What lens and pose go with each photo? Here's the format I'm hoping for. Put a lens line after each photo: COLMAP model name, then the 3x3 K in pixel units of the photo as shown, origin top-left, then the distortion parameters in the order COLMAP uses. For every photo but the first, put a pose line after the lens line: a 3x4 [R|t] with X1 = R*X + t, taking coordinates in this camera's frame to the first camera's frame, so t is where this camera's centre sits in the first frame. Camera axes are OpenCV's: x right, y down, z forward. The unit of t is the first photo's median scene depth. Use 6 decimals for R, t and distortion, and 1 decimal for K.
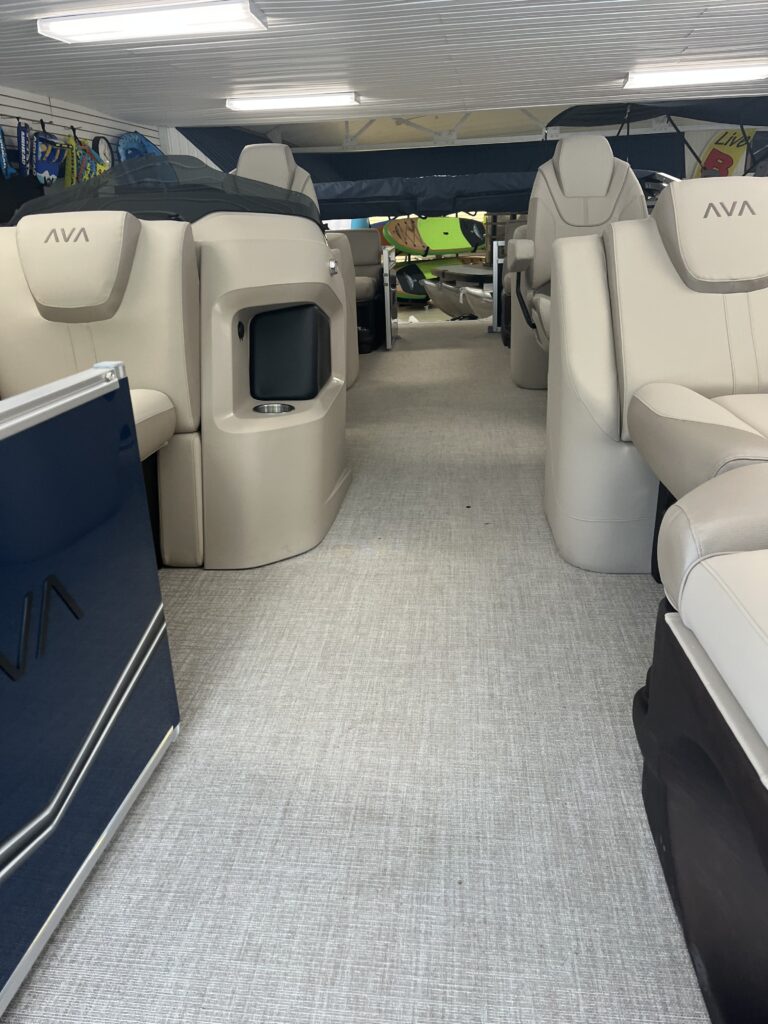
lens RADIAL K [[780.4, 0, 401.7], [0, 780.4, 511.5], [0, 0, 1]] dist [0.031881, -0.015239]
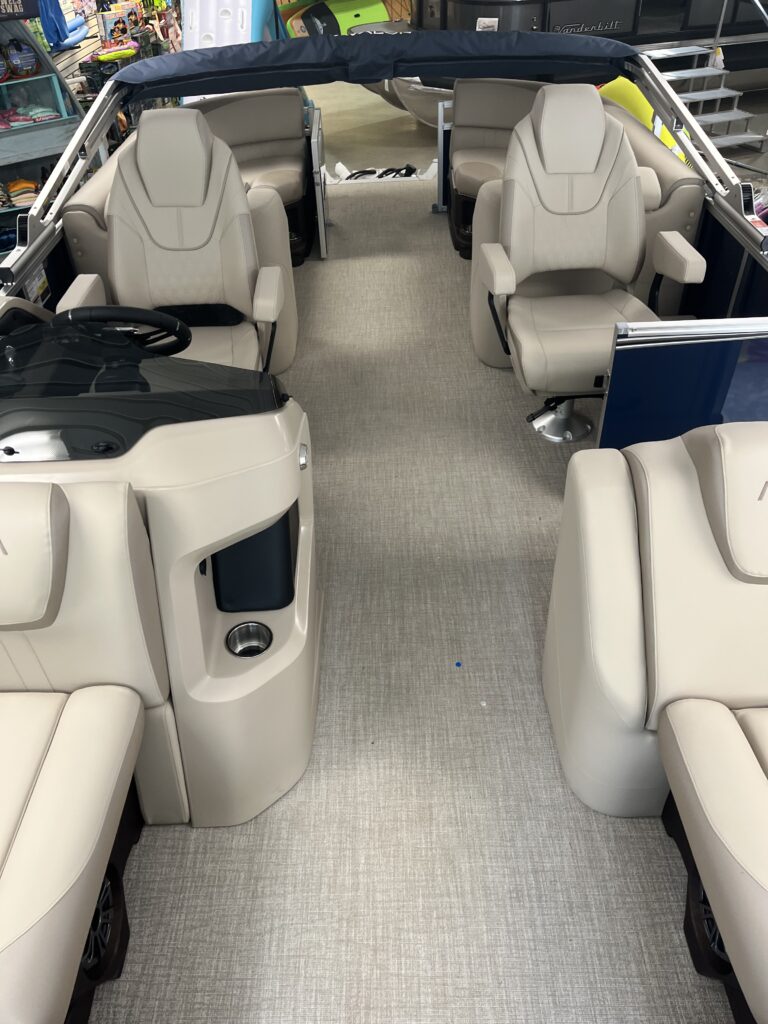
lens RADIAL K [[780.4, 0, 401.7], [0, 780.4, 511.5], [0, 0, 1]] dist [0.031881, -0.015239]
pose [[0.994145, -0.057752, 0.091322, -0.062757], [0.025566, 0.946901, 0.320508, -0.523327], [-0.104983, -0.316297, 0.942834, 0.192740]]
